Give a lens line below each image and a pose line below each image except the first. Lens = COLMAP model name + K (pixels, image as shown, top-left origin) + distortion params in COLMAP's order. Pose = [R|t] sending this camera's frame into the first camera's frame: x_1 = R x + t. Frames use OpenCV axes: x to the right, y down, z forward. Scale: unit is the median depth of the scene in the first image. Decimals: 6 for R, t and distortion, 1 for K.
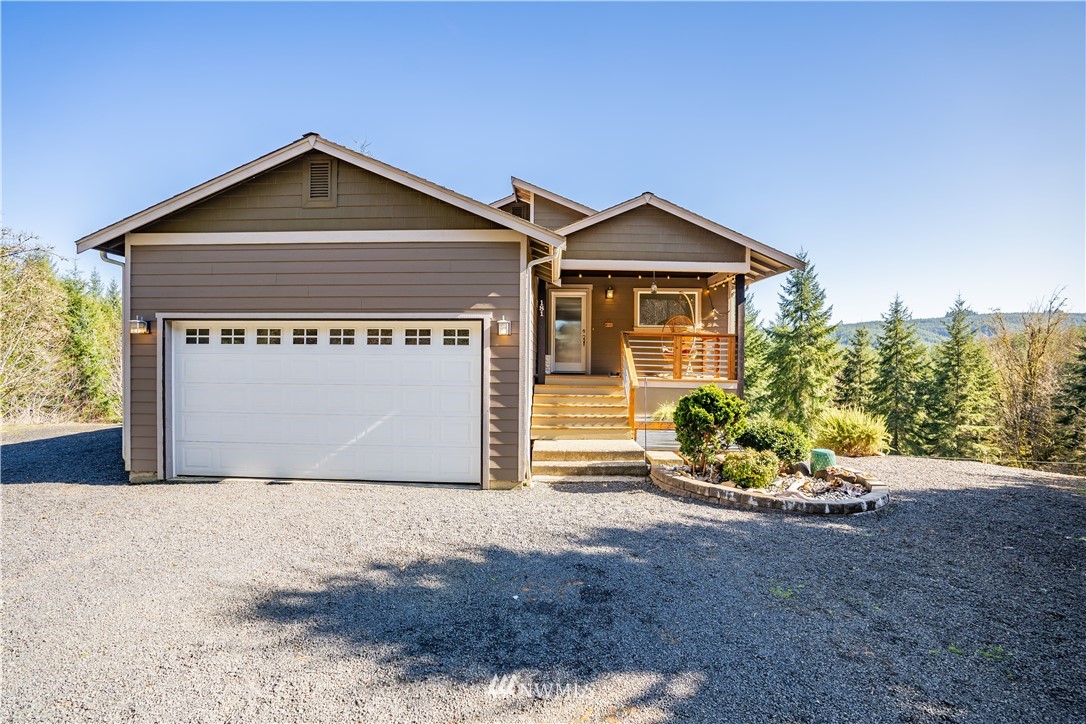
lens RADIAL K [[488.4, 0, 544.2], [0, 488.4, 386.2], [0, 0, 1]] dist [-0.041553, -0.000066]
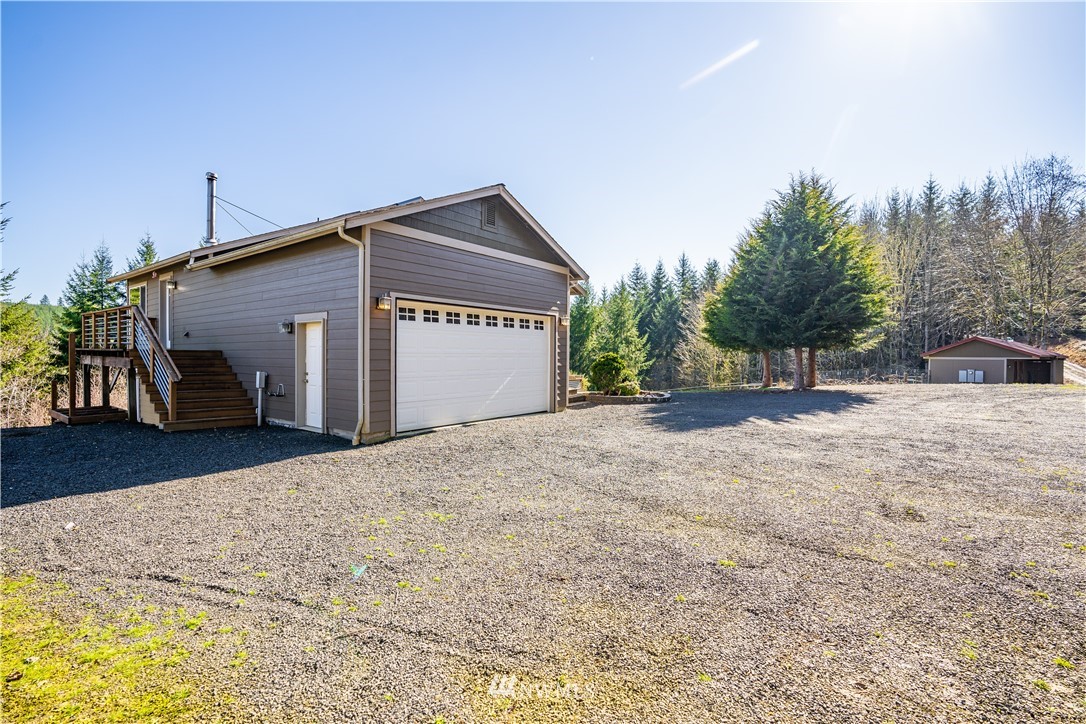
lens RADIAL K [[510.0, 0, 543.0], [0, 510.0, 362.0], [0, 0, 1]] dist [-0.001241, -0.000075]
pose [[0.565036, -0.019007, 0.824847, -1.475854], [0.002795, 0.999773, 0.021123, -0.009641], [-0.825062, -0.009629, 0.564961, -0.002398]]
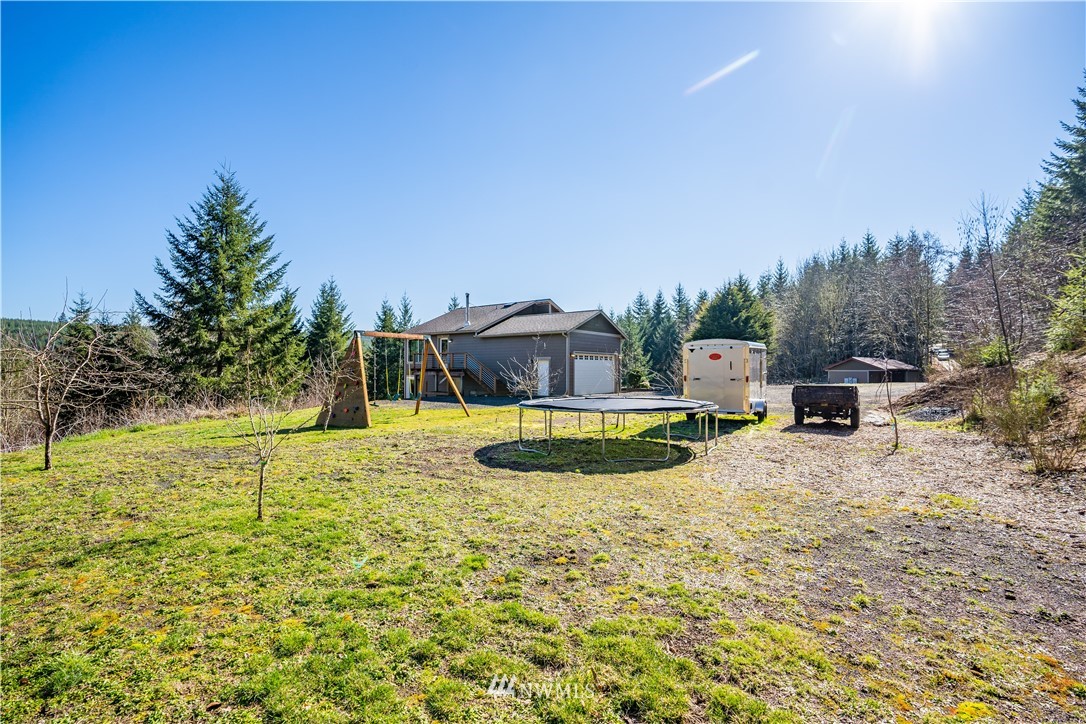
lens RADIAL K [[510.0, 0, 543.0], [0, 510.0, 362.0], [0, 0, 1]] dist [-0.001241, -0.000075]
pose [[0.567208, 0.001696, 0.823573, -3.844972], [0.008467, 0.999933, -0.007891, -0.035448], [-0.823531, 0.011449, 0.567156, -0.960720]]
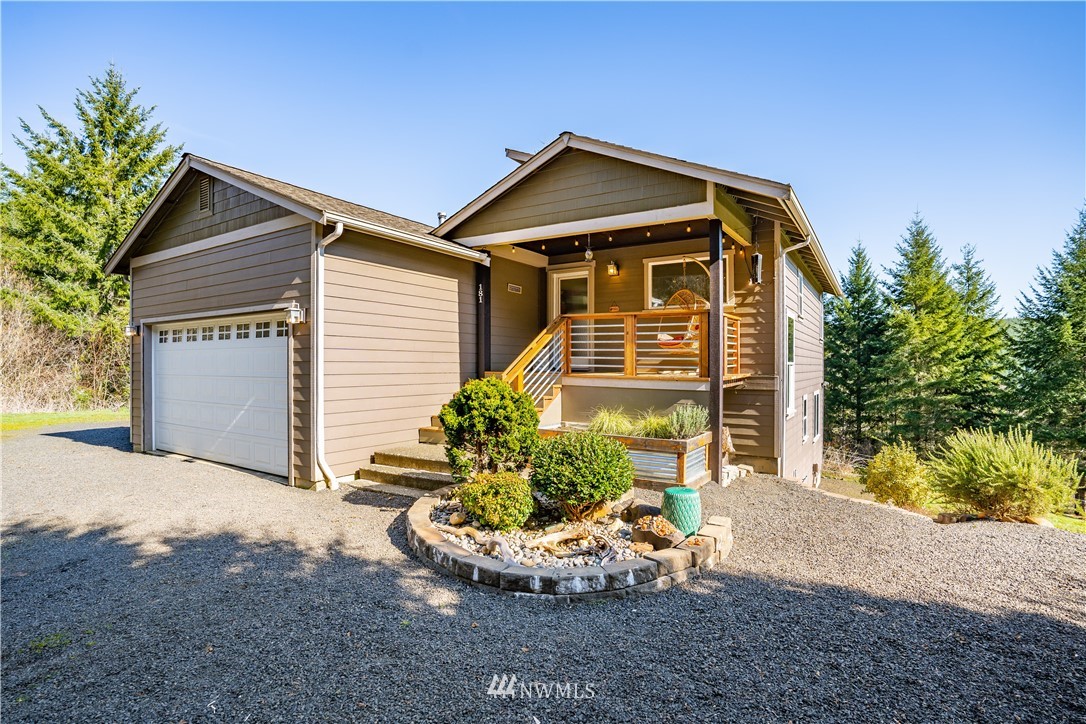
lens RADIAL K [[538.7, 0, 543.8], [0, 538.7, 390.6], [0, 0, 1]] dist [-0.004494, -0.000576]
pose [[0.860158, 0.019312, -0.509661, 0.733082], [-0.018994, 0.999803, 0.005829, 0.005634], [0.509673, 0.004667, 0.860355, 0.294254]]
